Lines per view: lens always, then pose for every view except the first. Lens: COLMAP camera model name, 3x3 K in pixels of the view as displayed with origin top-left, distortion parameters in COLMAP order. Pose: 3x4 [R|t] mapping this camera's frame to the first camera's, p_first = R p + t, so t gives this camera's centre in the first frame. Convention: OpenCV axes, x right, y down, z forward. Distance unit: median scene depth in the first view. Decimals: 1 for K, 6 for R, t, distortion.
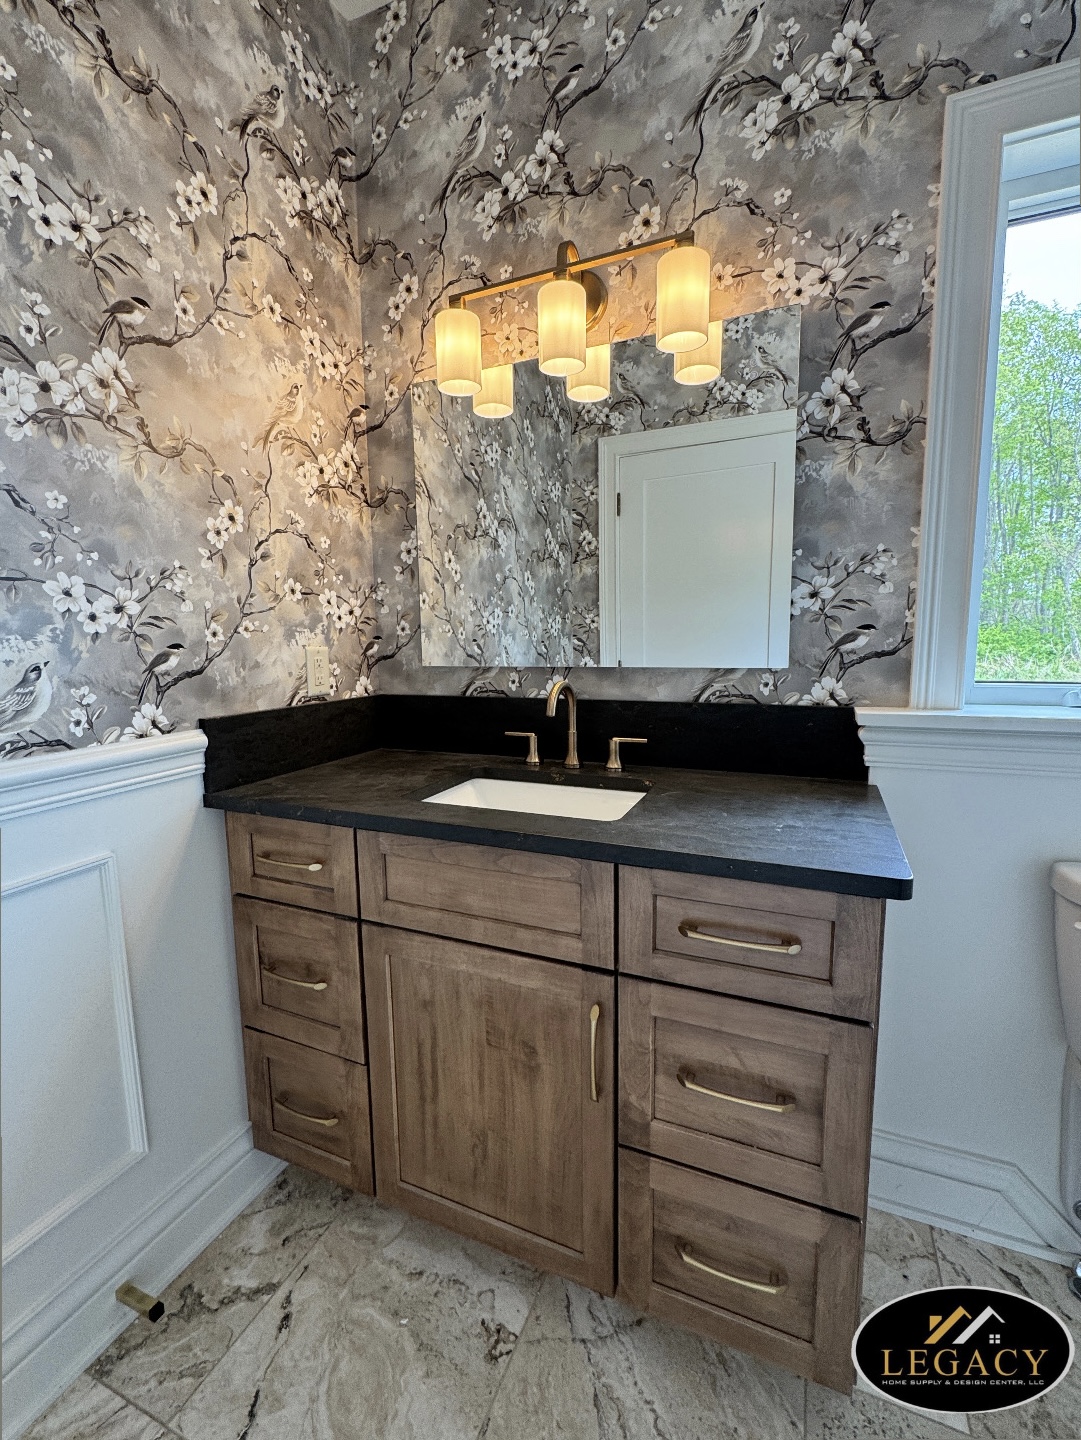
lens RADIAL K [[625.5, 0, 540.5], [0, 625.5, 720.0], [0, 0, 1]] dist [-0.000857, -0.000869]
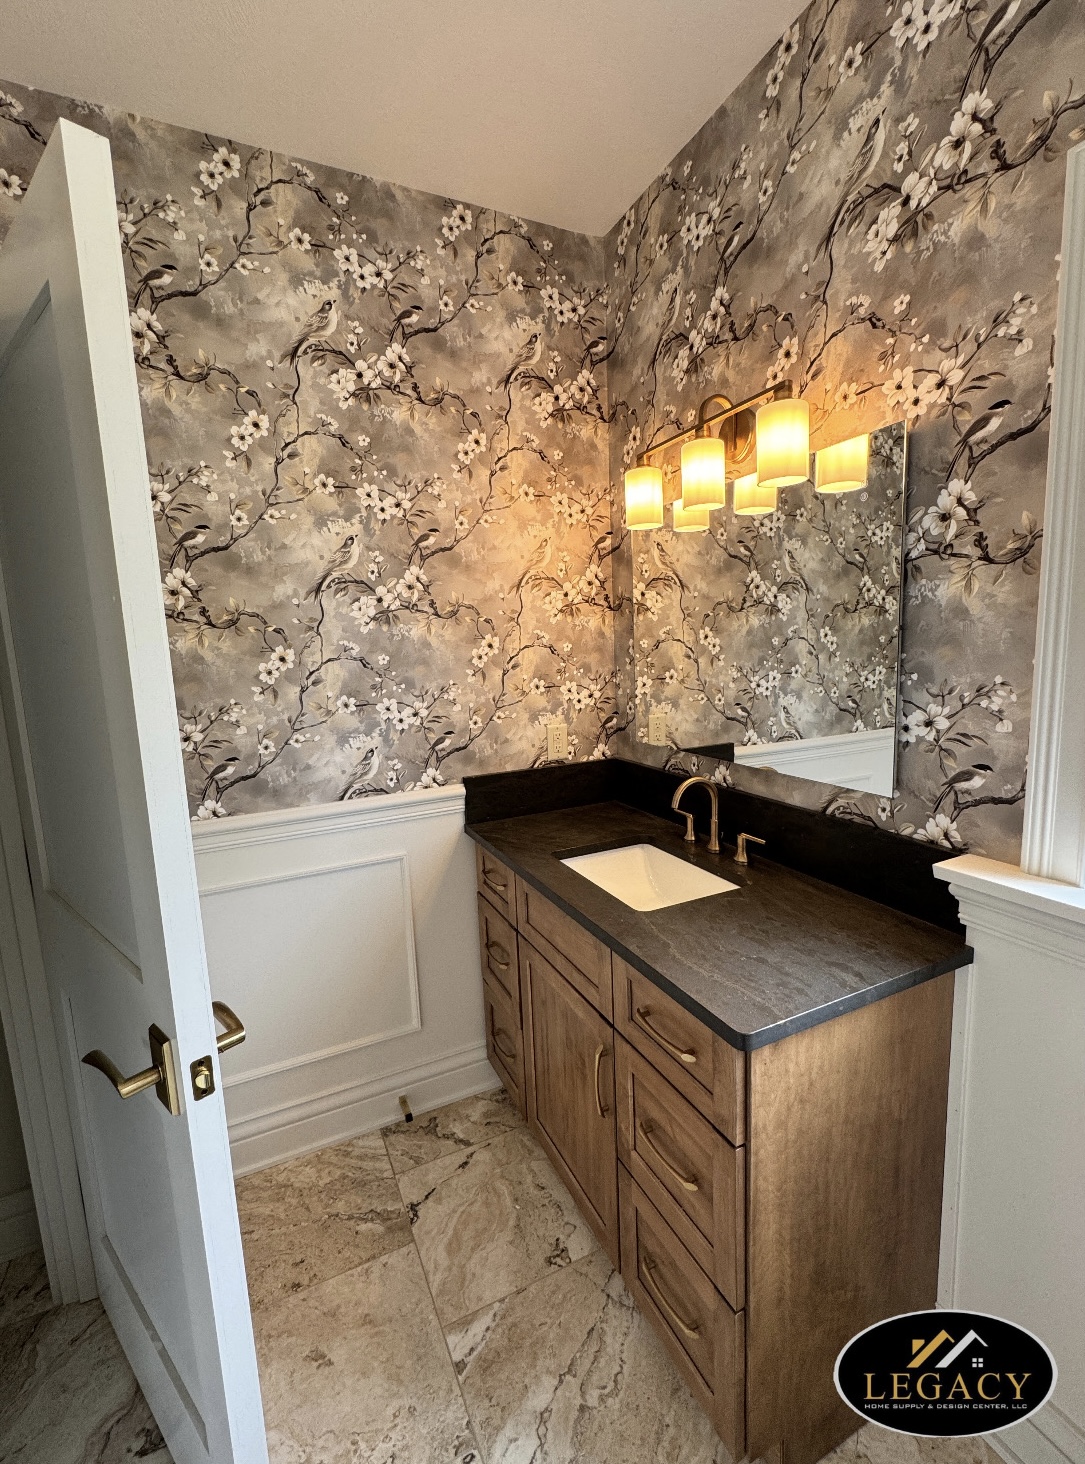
lens RADIAL K [[639.1, 0, 542.5], [0, 639.1, 732.0], [0, 0, 1]] dist [-0.001531, 0.000005]
pose [[0.747043, 0.079621, -0.659990, 0.655519], [-0.057712, 0.996821, 0.054931, -0.214059], [0.662265, -0.002946, 0.749264, -0.076169]]
